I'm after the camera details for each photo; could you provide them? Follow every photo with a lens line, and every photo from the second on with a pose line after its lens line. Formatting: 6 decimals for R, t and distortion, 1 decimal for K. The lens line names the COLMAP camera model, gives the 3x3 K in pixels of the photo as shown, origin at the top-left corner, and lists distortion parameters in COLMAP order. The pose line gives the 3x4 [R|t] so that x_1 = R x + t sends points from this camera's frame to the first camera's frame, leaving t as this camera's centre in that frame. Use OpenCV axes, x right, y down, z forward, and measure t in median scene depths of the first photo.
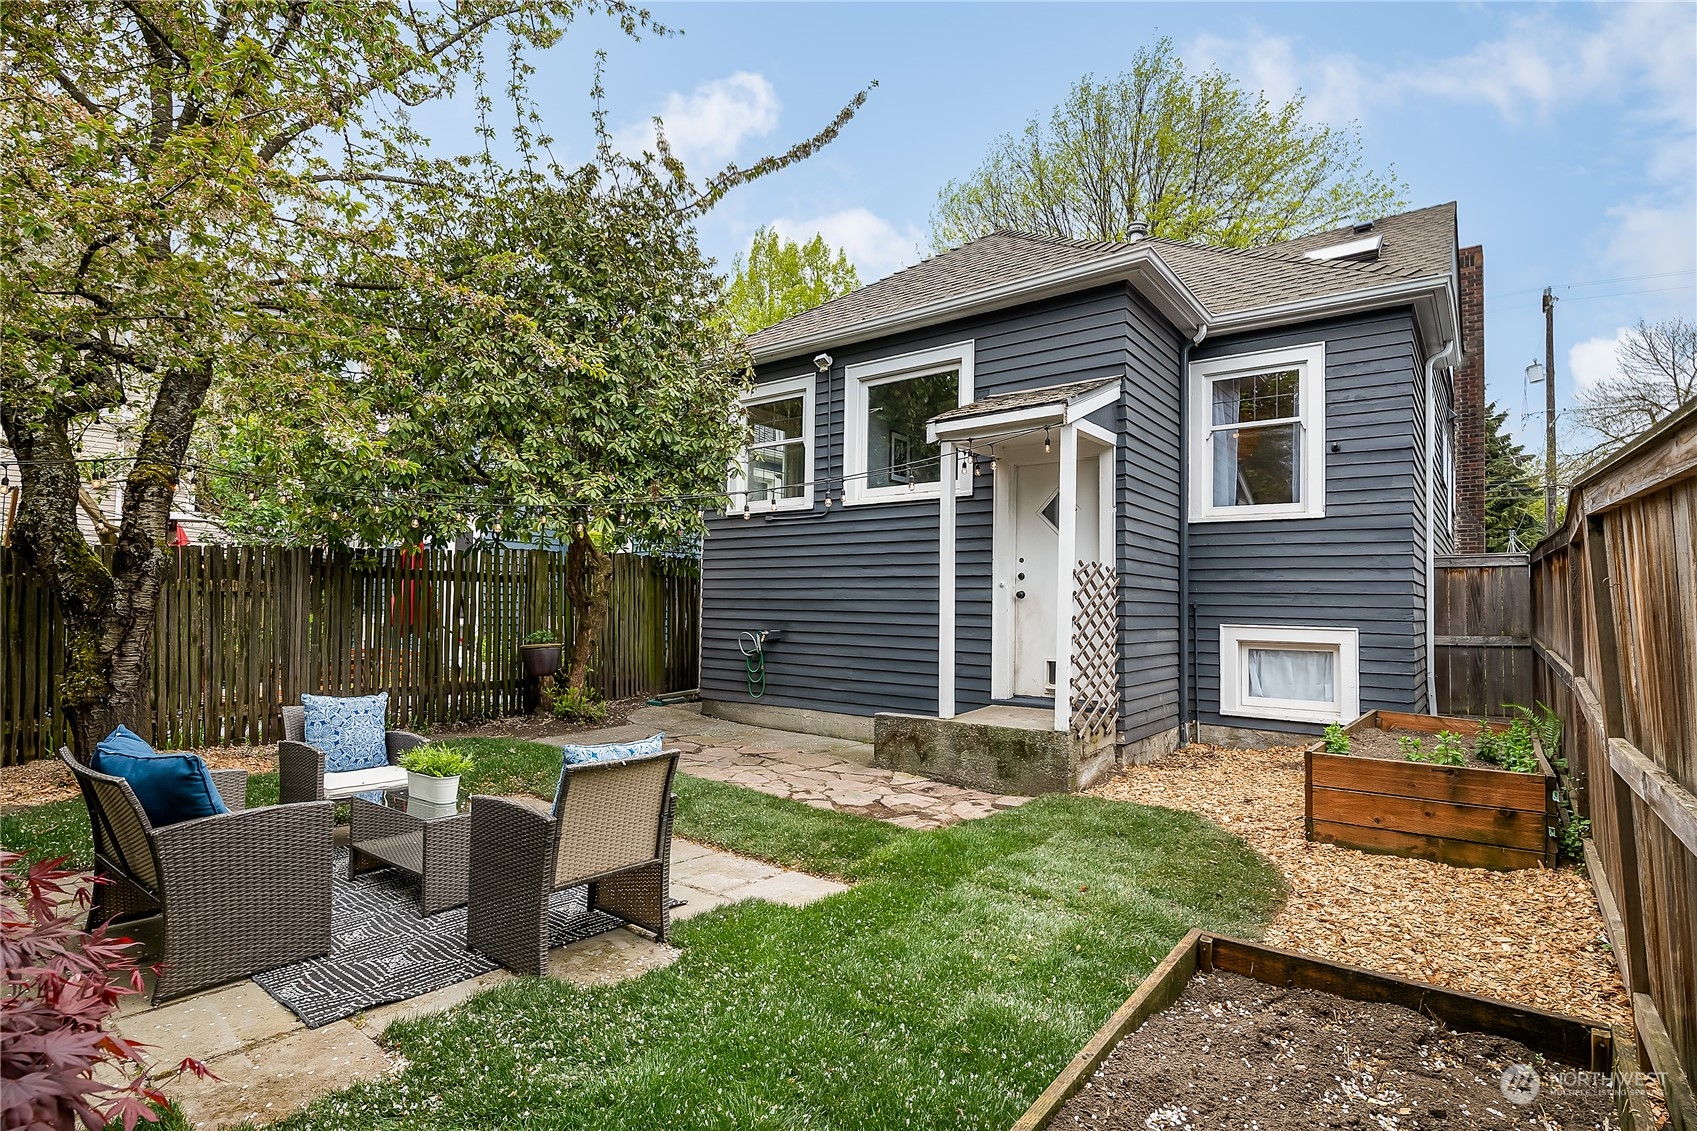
lens RADIAL K [[872.9, 0, 846.4], [0, 872.9, 569.8], [0, 0, 1]] dist [-0.000609, -0.000146]
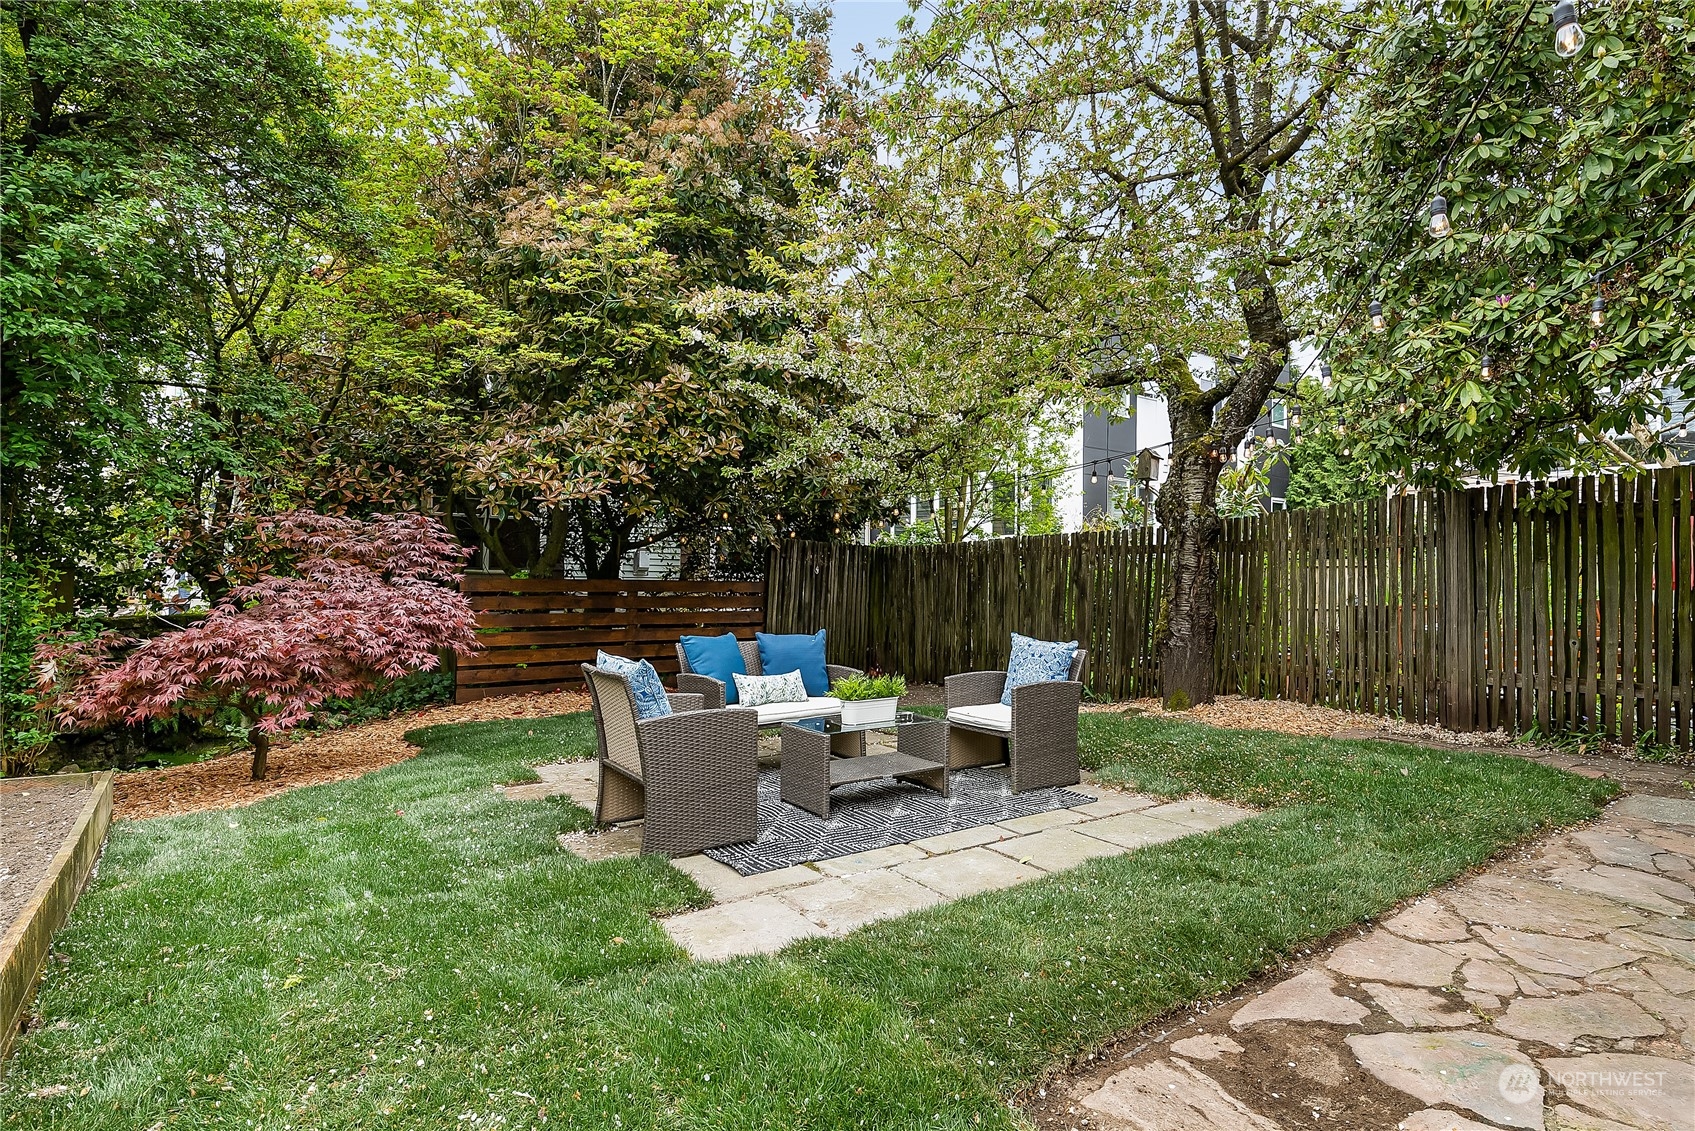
lens RADIAL K [[871.9, 0, 844.1], [0, 871.9, 570.3], [0, 0, 1]] dist [-0.000609, -0.000146]
pose [[-0.276108, -0.017300, -0.960971, 0.415348], [0.028847, 0.999238, -0.026278, 0.068792], [0.960694, -0.034977, -0.275399, 0.890261]]
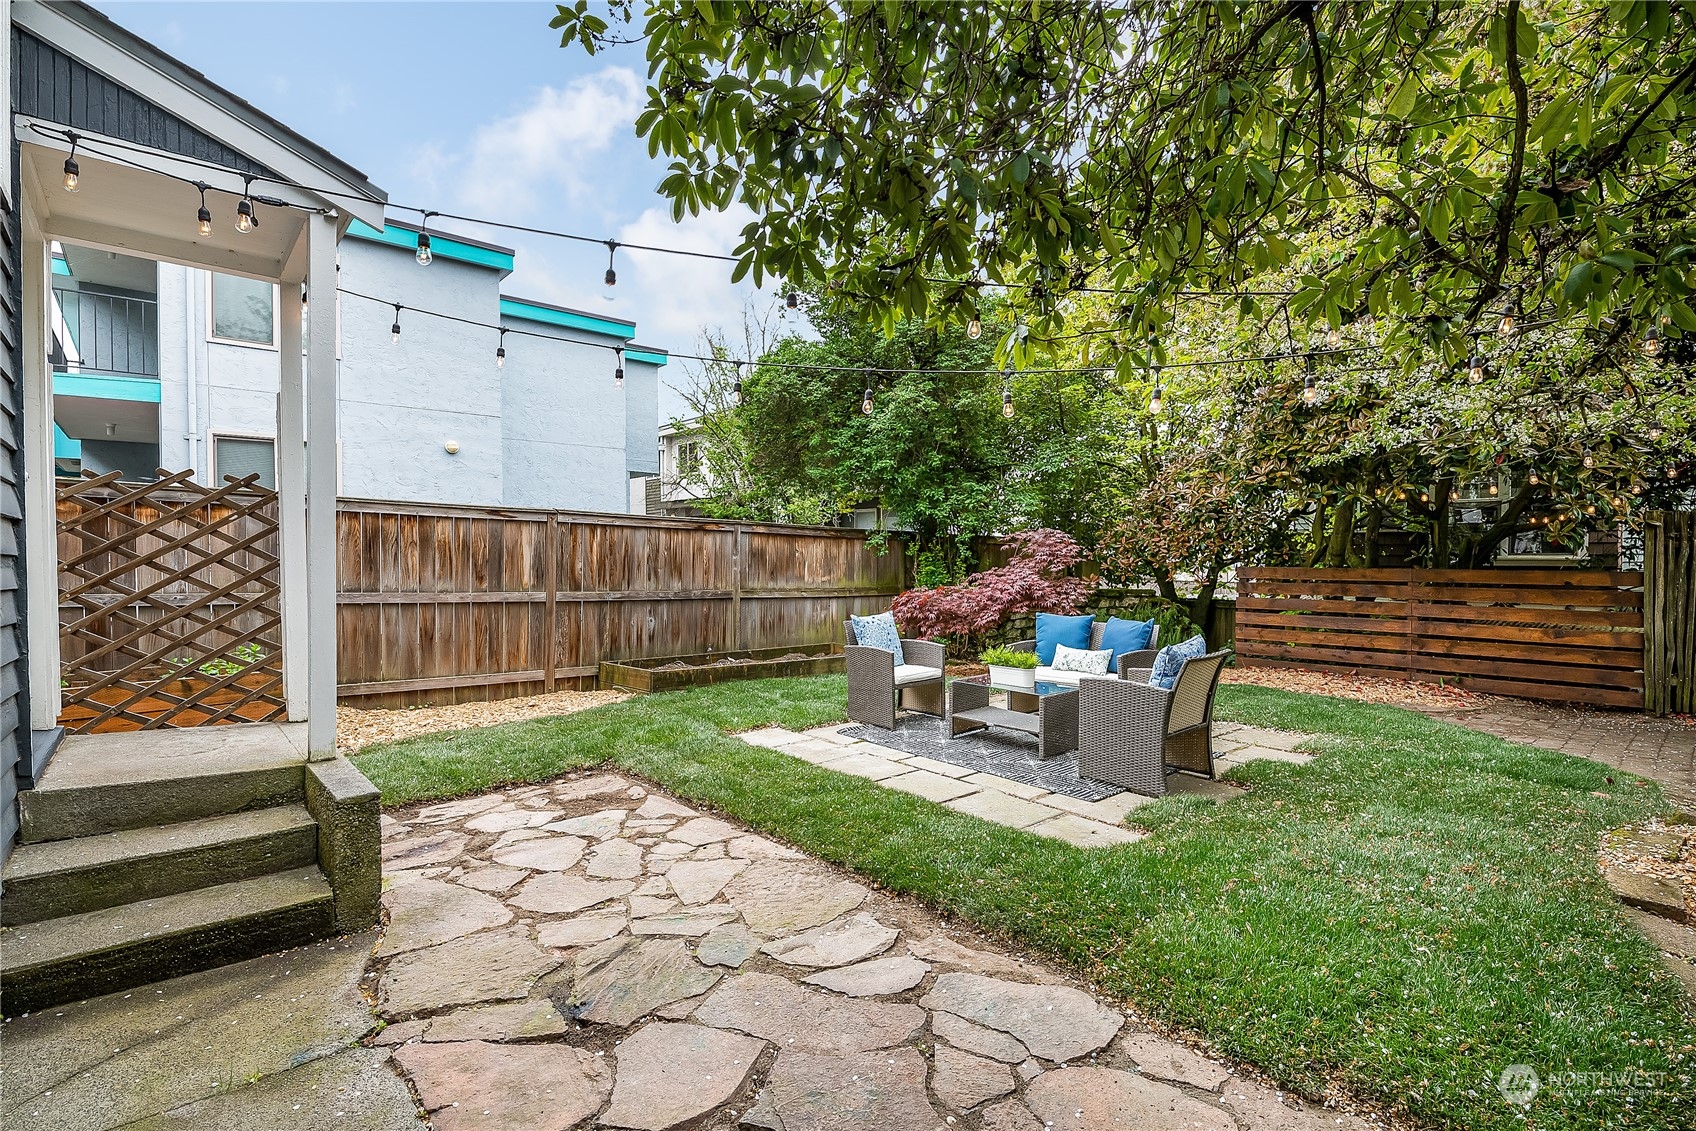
lens RADIAL K [[768.6, 0, 848.1], [0, 768.6, 567.1], [0, 0, 1]] dist [-0.000631, -0.000038]
pose [[-0.979915, -0.000461, 0.199414, -0.324556], [-0.005926, 0.999623, -0.026807, 0.071491], [-0.199326, -0.027450, -0.979549, 1.603615]]
